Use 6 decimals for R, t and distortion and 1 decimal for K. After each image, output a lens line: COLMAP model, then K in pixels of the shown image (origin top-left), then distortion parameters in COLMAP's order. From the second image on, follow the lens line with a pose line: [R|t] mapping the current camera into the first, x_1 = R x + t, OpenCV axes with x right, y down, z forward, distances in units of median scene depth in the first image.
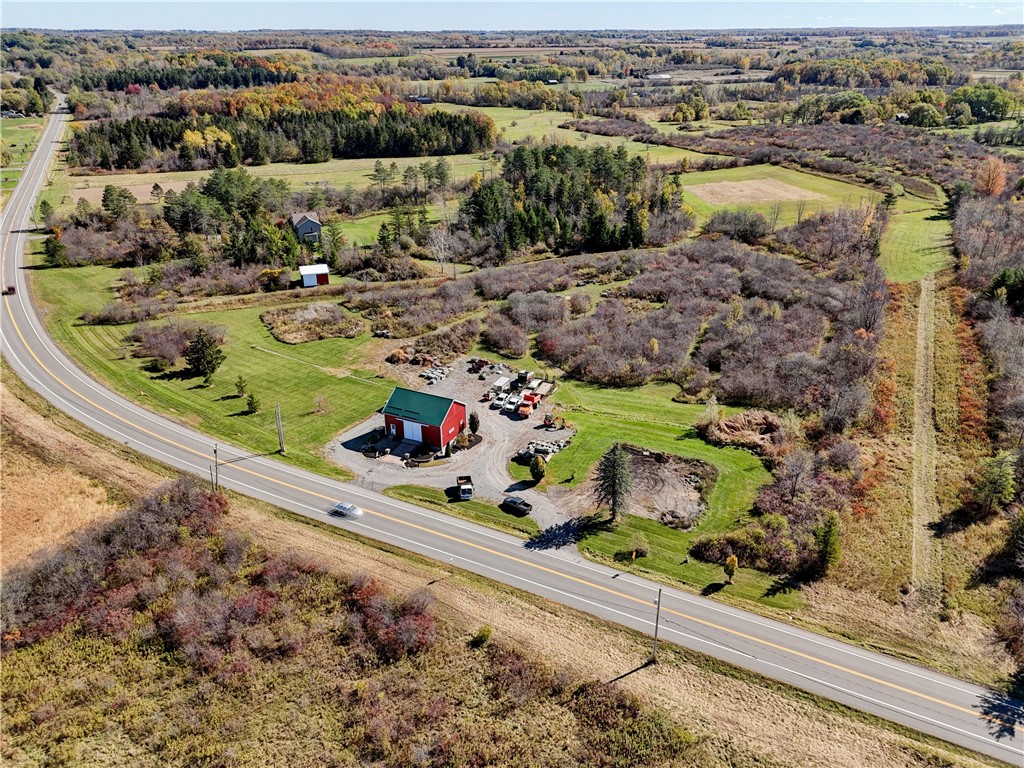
lens RADIAL K [[750.5, 0, 517.8], [0, 750.5, 382.8], [0, 0, 1]] dist [0.081595, -0.075622]
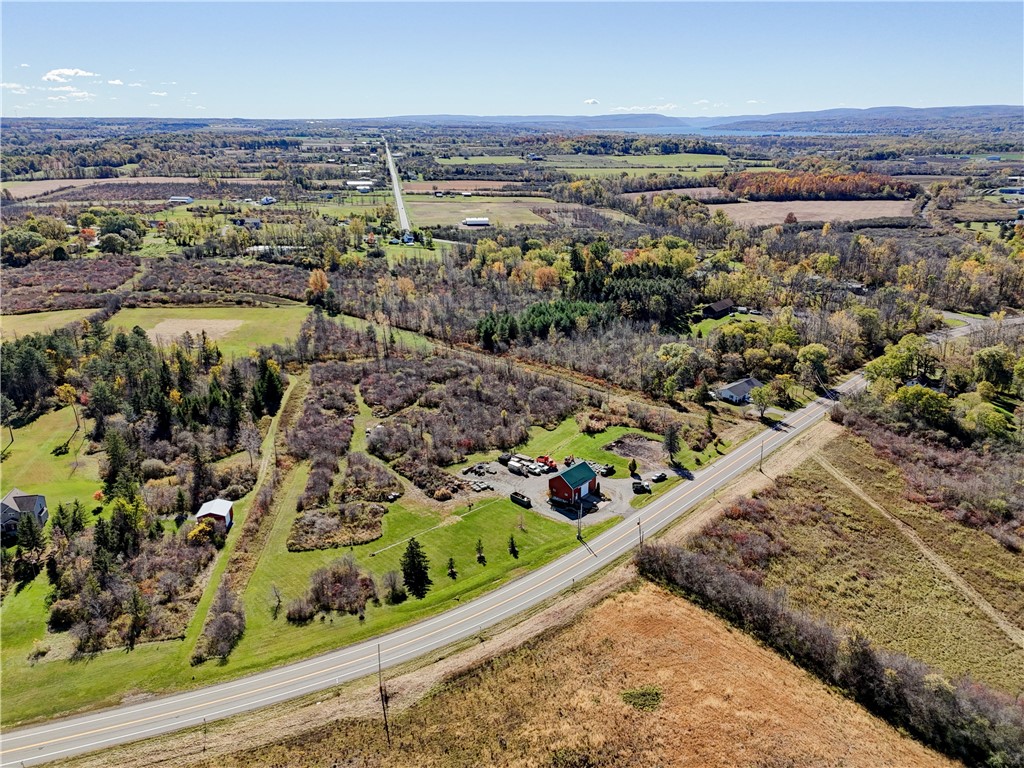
lens RADIAL K [[750.5, 0, 517.8], [0, 750.5, 382.8], [0, 0, 1]] dist [0.081595, -0.075622]
pose [[0.255947, -0.316245, 0.913499, -1.259062], [0.405950, 0.892777, 0.195331, -0.411132], [-0.877323, 0.320840, 0.356883, 0.370346]]
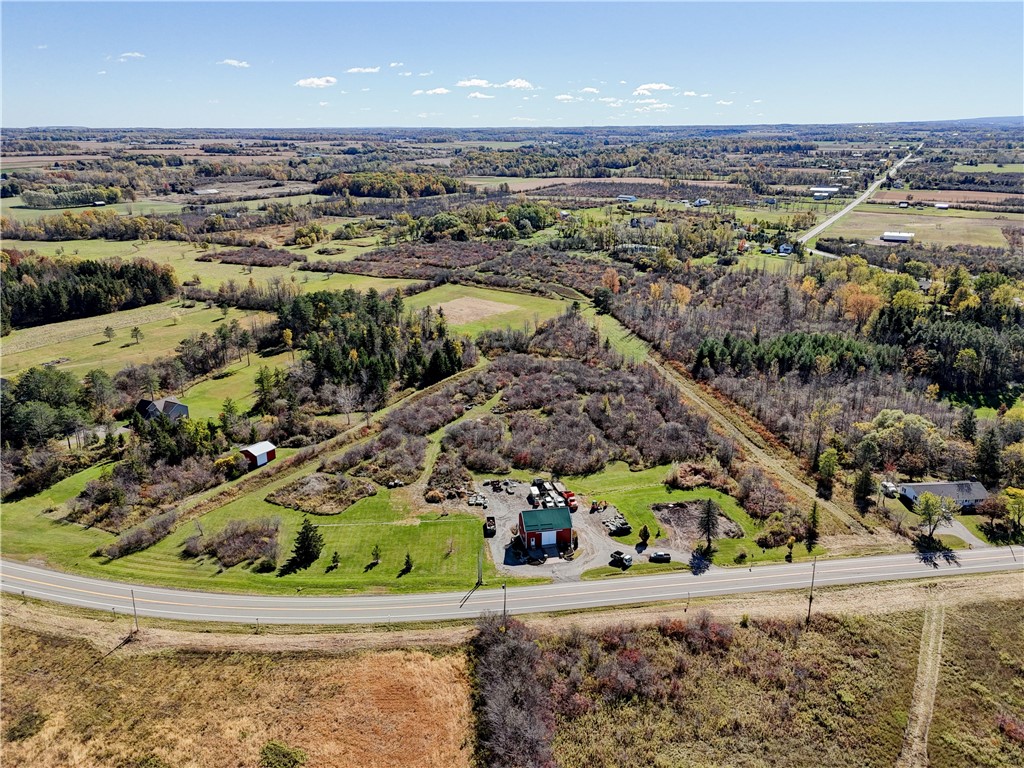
lens RADIAL K [[750.5, 0, 517.8], [0, 750.5, 382.8], [0, 0, 1]] dist [0.081595, -0.075622]
pose [[0.800323, -0.193143, 0.567608, -0.729123], [0.253260, 0.966992, -0.028051, -0.149680], [-0.543455, 0.166202, 0.822821, -0.132393]]
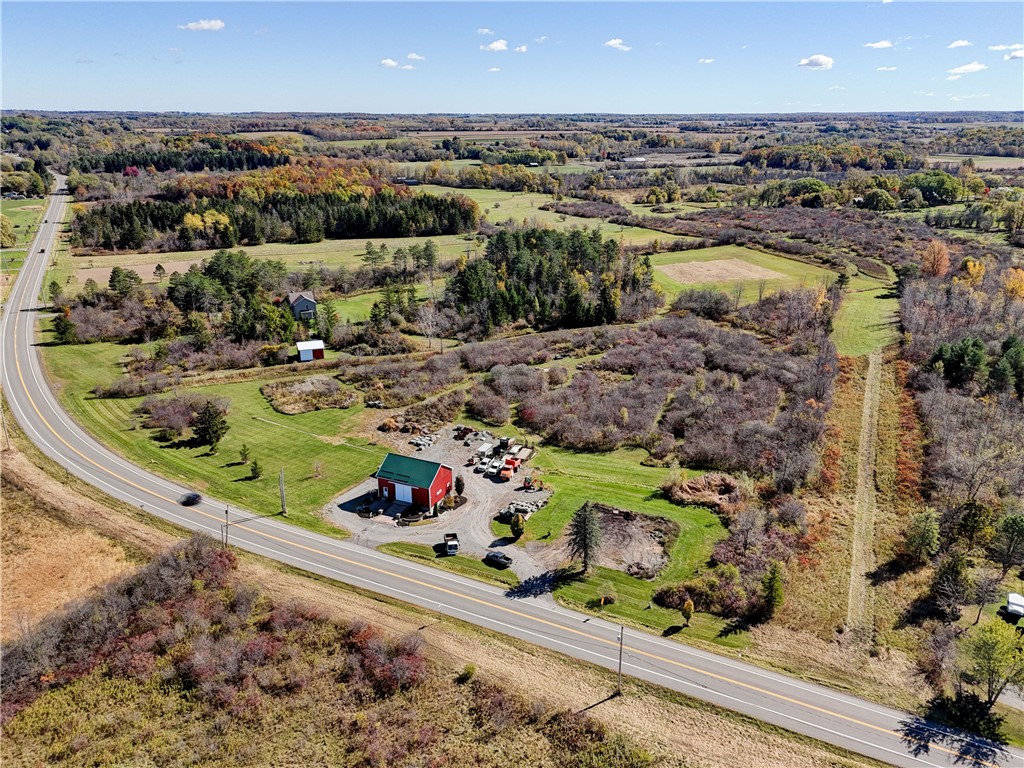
lens RADIAL K [[750.5, 0, 517.8], [0, 750.5, 382.8], [0, 0, 1]] dist [0.081595, -0.075622]
pose [[0.999769, -0.003266, 0.021259, 0.003085], [0.005196, 0.995803, -0.091373, 0.004070], [-0.020871, 0.091463, 0.995590, -0.089605]]
